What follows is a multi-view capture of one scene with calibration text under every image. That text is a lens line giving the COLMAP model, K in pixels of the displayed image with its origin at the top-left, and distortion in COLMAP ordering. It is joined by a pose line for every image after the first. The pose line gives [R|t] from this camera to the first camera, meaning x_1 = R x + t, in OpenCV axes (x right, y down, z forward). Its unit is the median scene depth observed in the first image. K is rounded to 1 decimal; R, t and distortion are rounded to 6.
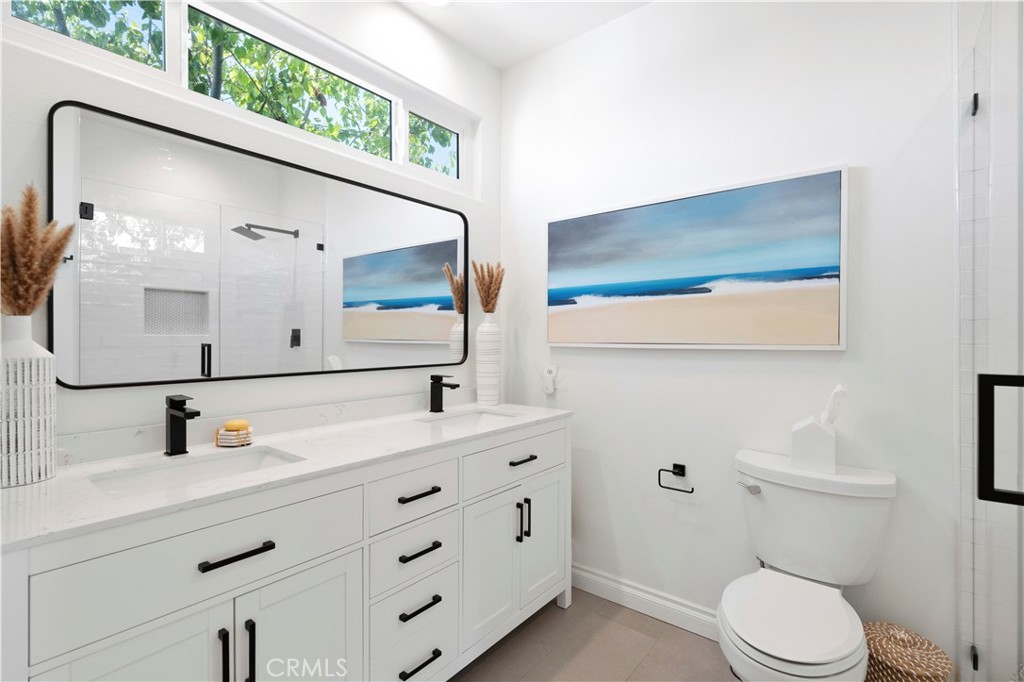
lens RADIAL K [[472.3, 0, 515.0], [0, 472.3, 340.8], [0, 0, 1]] dist [-0.005315, 0.002215]
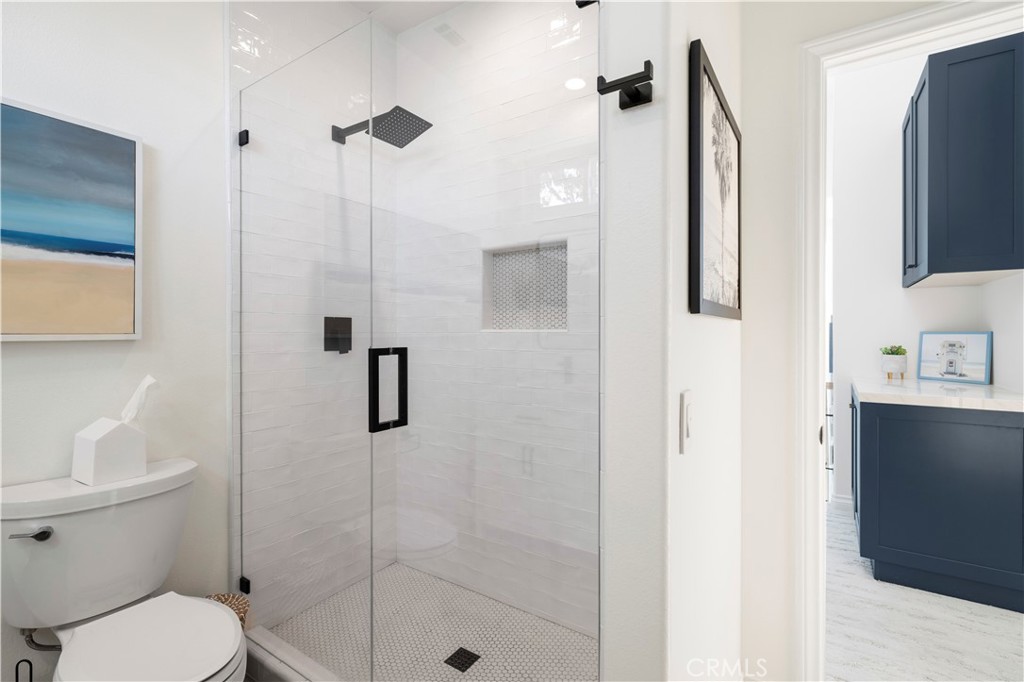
lens RADIAL K [[472.3, 0, 514.1], [0, 472.3, 336.6], [0, 0, 1]] dist [-0.005315, 0.002215]
pose [[-0.093418, -0.008797, 0.995588, -0.281209], [0.007004, 0.999930, 0.009493, 0.010939], [-0.995602, 0.007860, -0.093349, 0.359441]]
